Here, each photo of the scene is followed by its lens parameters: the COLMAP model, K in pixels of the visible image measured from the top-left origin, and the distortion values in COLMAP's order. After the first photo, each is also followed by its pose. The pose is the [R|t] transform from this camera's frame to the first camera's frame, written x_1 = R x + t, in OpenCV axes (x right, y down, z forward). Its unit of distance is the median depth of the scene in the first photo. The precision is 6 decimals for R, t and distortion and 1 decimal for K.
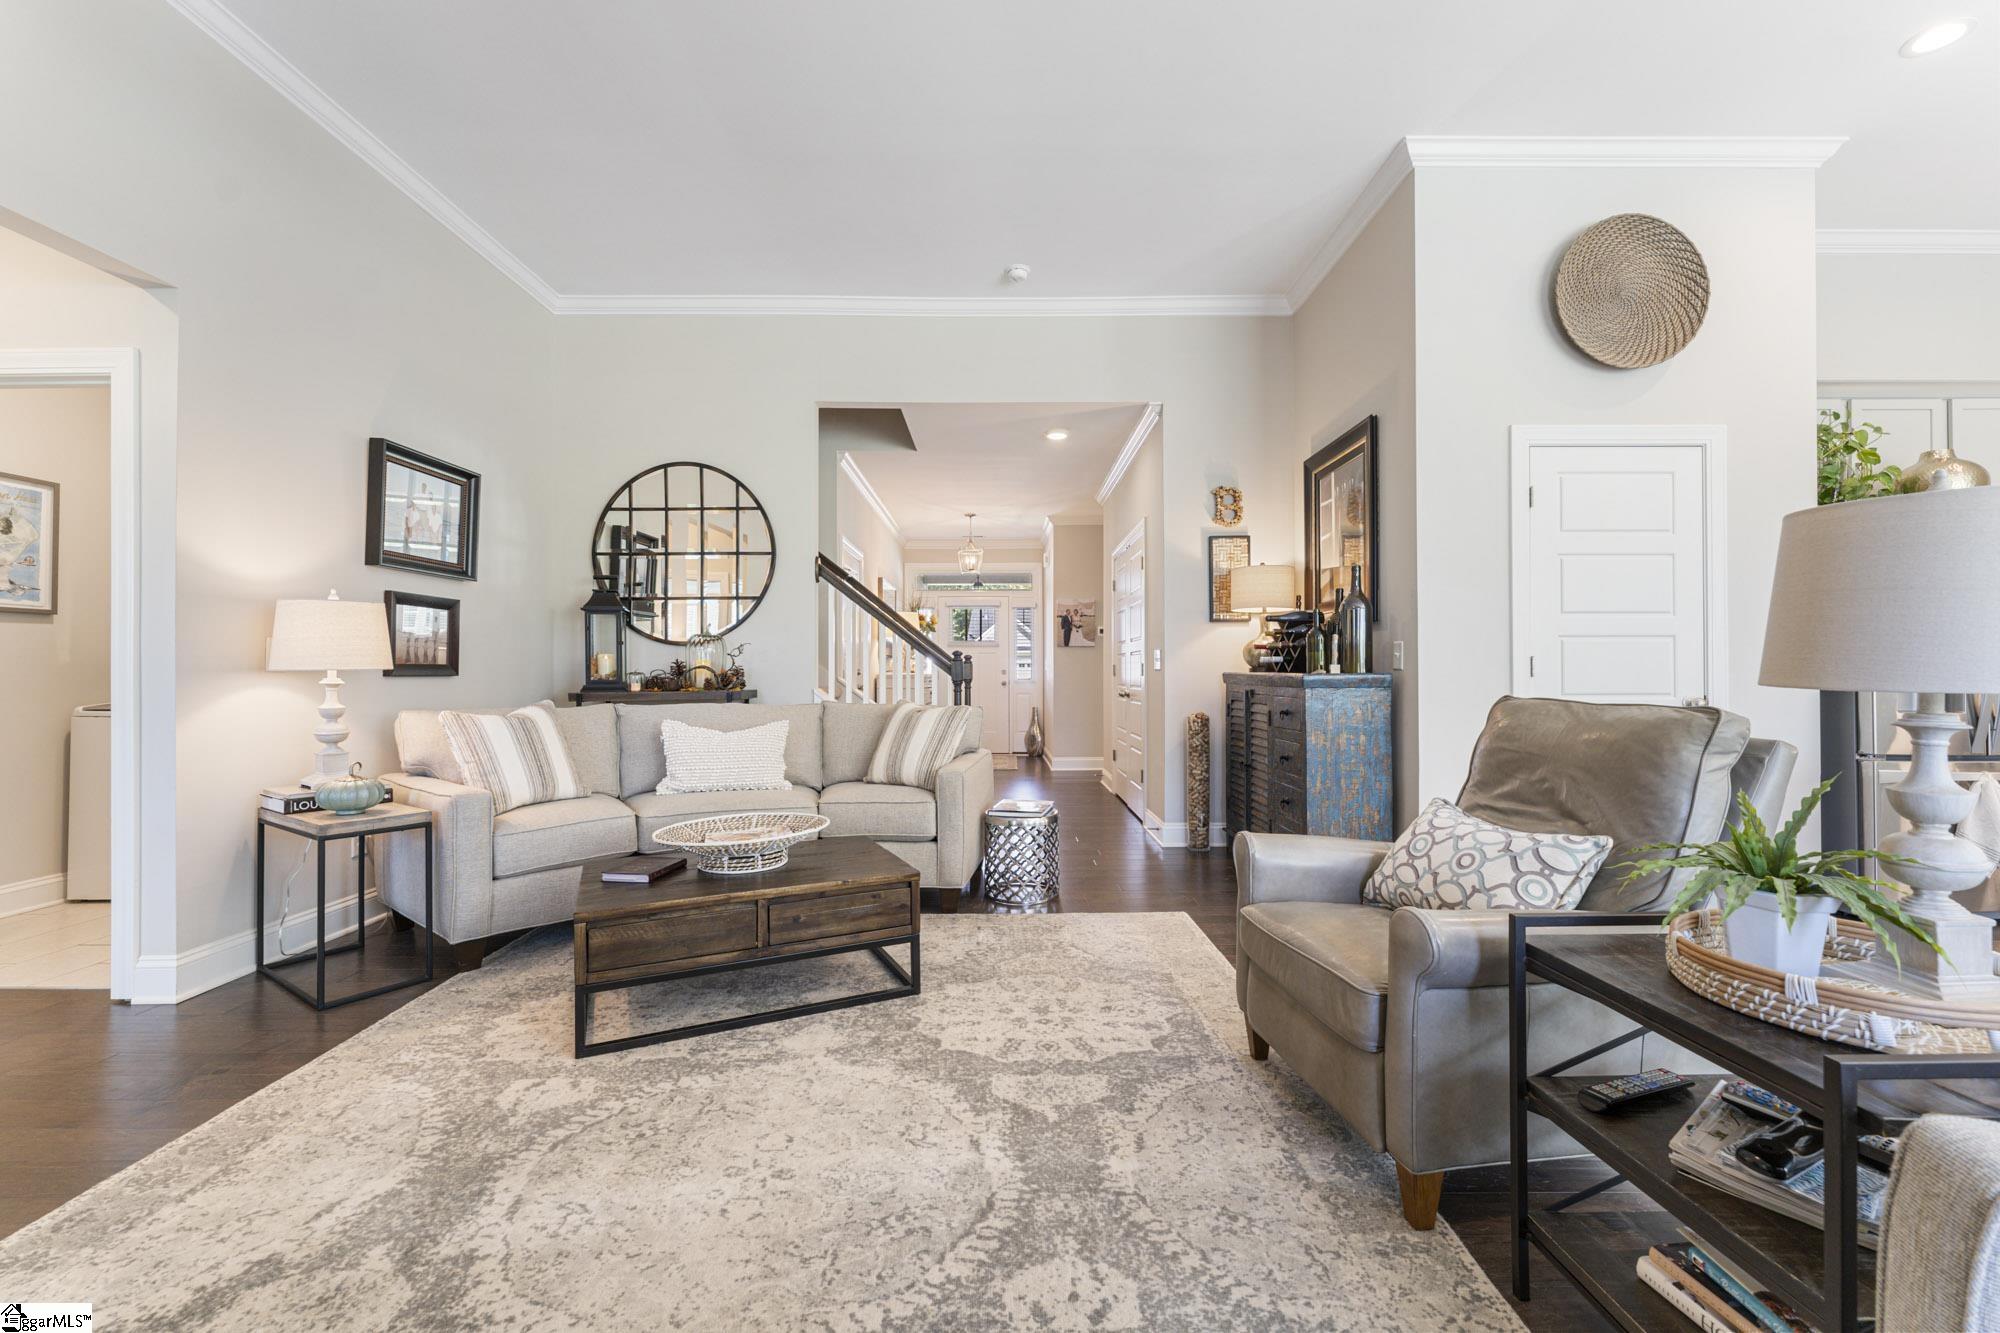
lens RADIAL K [[813.3, 0, 1002.1], [0, 813.3, 670.0], [0, 0, 1]] dist [0.002320, 0.000247]
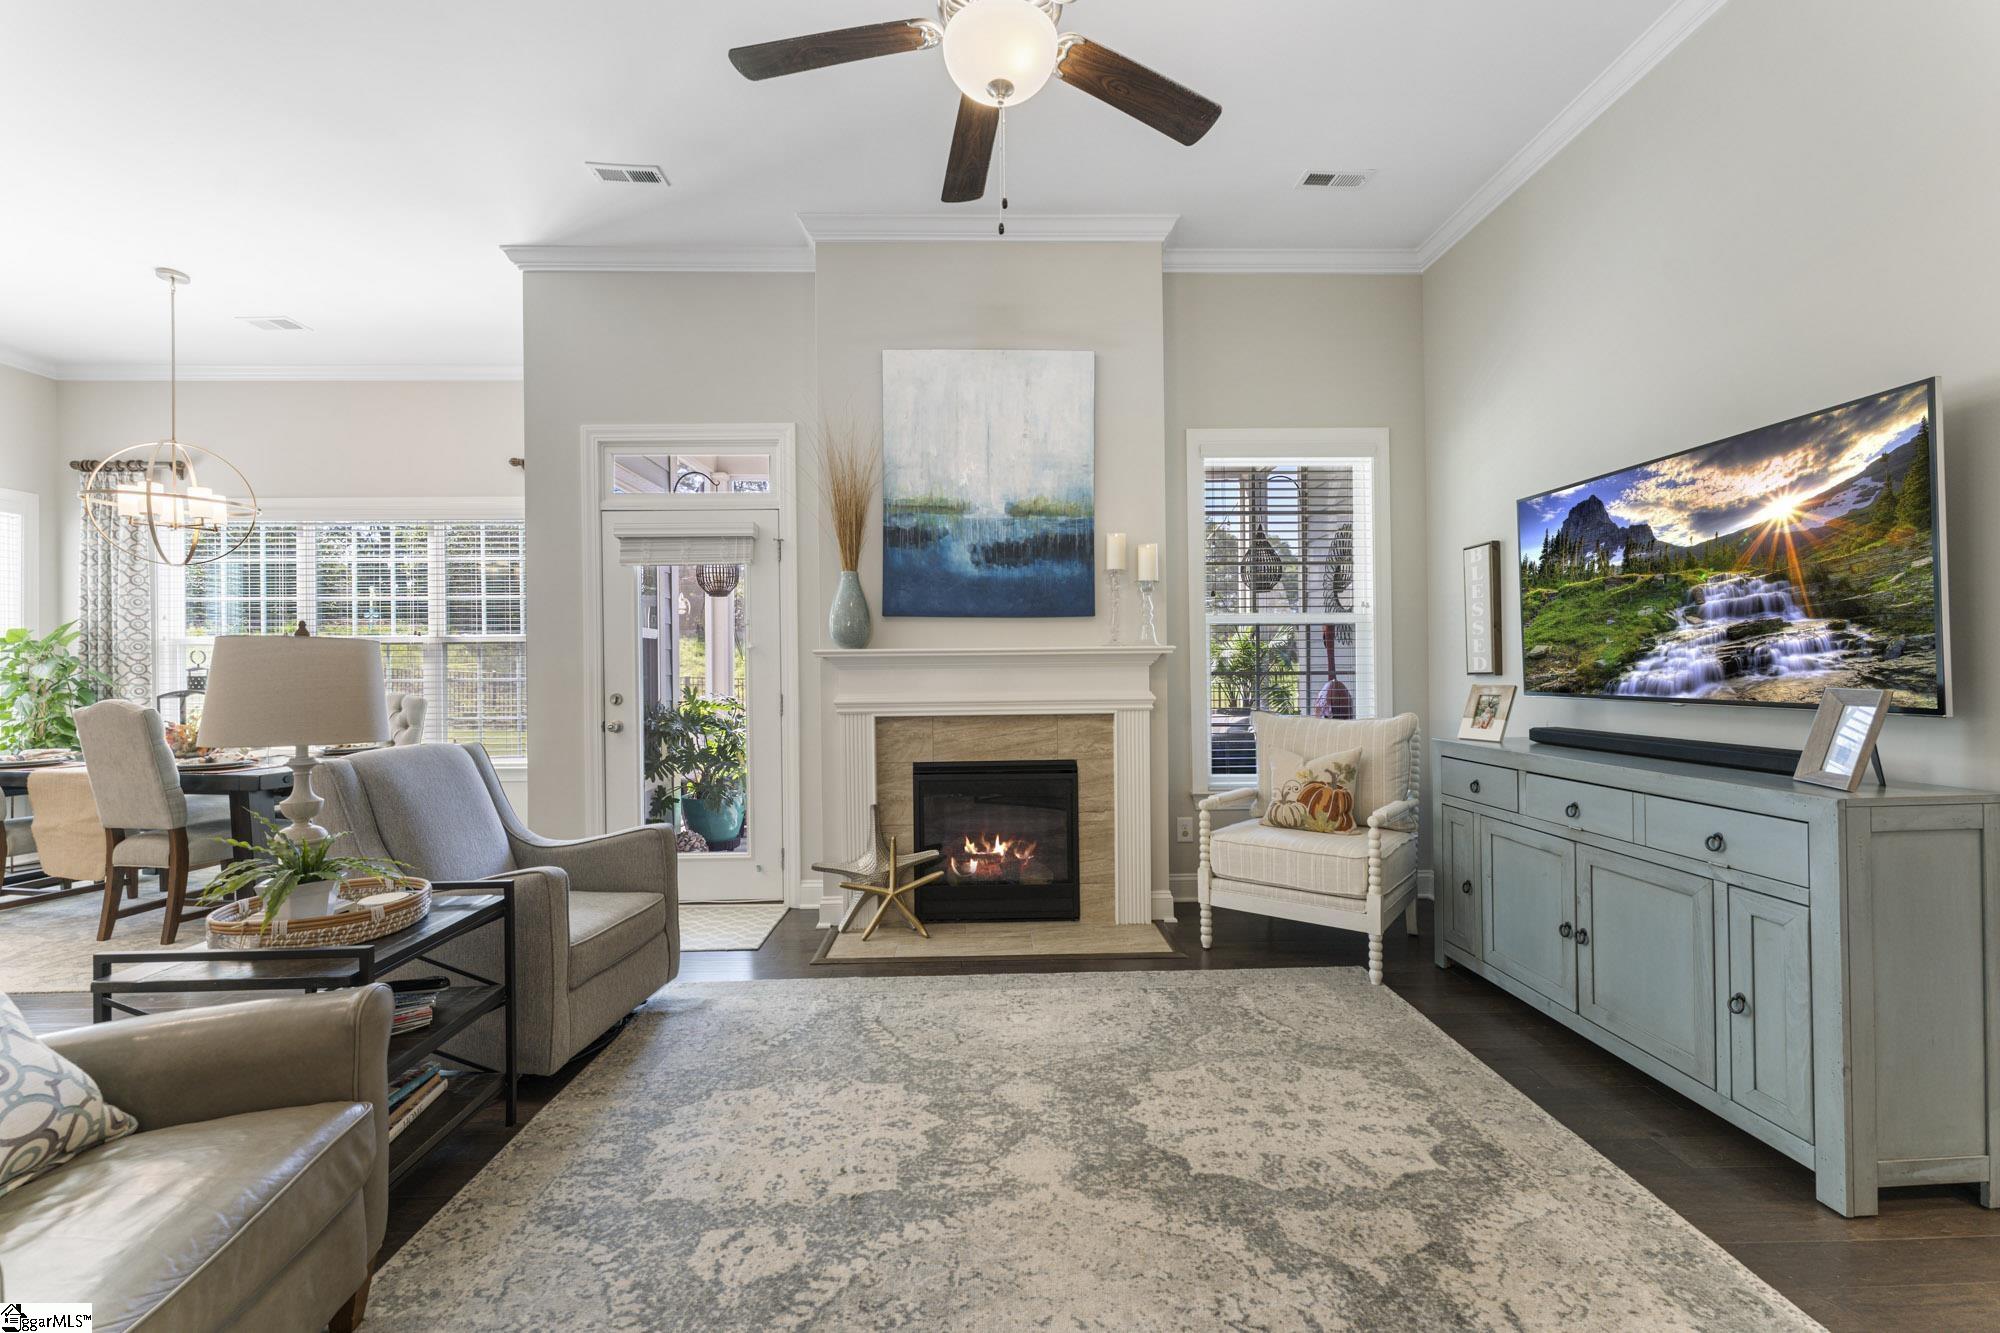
lens RADIAL K [[813.3, 0, 1010.5], [0, 813.3, 663.4], [0, 0, 1]] dist [0.002320, 0.000247]
pose [[-0.999498, 0.013146, -0.028836, -0.265302], [0.013731, 0.999702, -0.020193, -0.075291], [0.028562, -0.020579, -0.999380, 2.113182]]
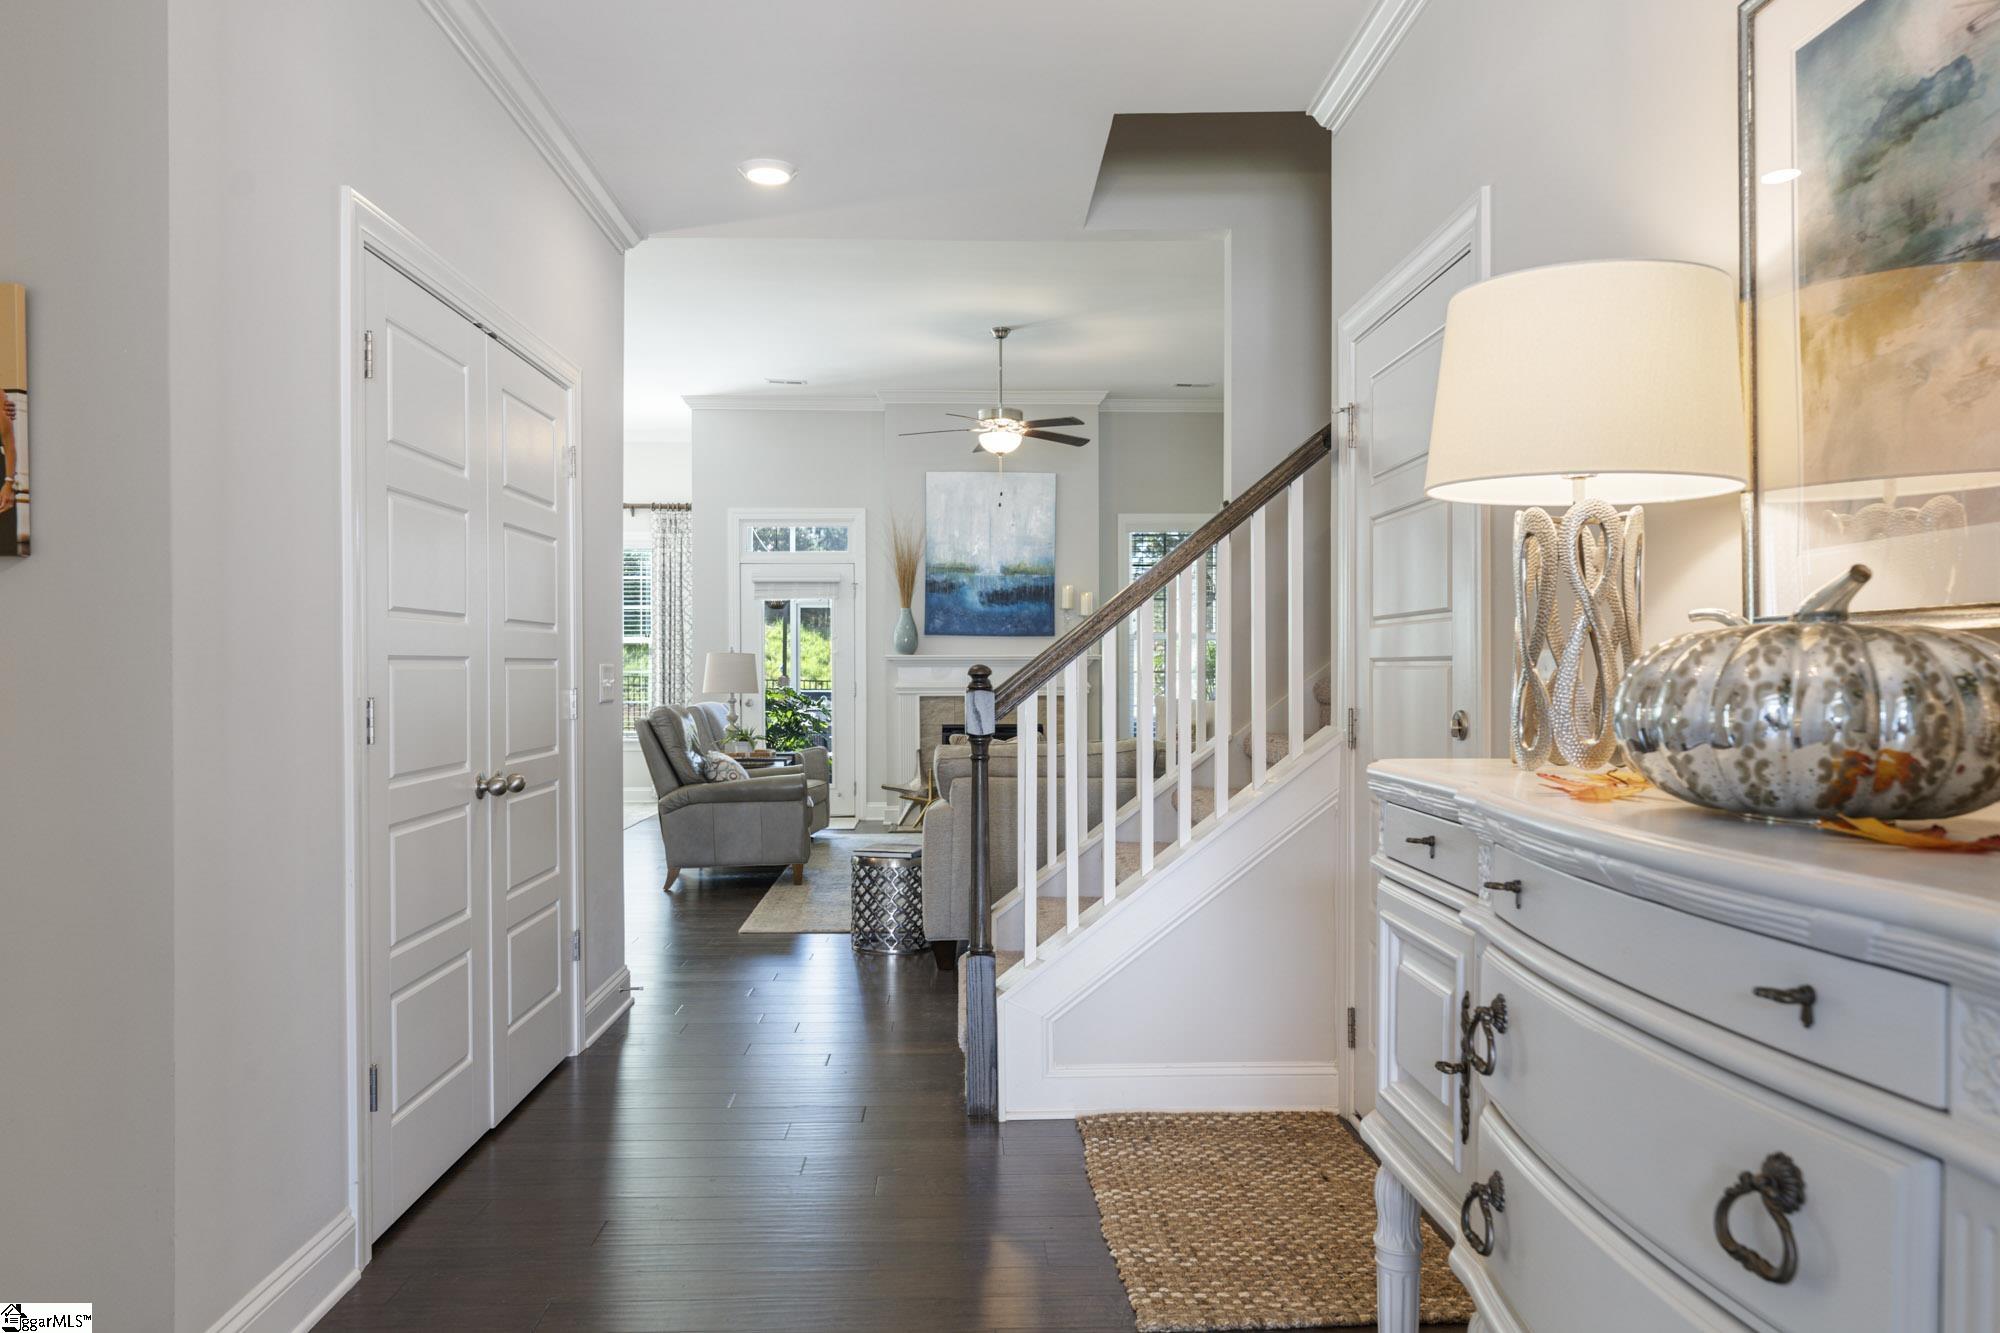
lens RADIAL K [[1386.0, 0, 999.1], [0, 1386.0, 672.9], [0, 0, 1]] dist [0.001467, 0.000053]
pose [[-0.999537, 0.004645, -0.030086, -0.210733], [0.004830, 0.999970, -0.006080, -0.063345], [0.030057, -0.006223, -0.999529, 3.675711]]
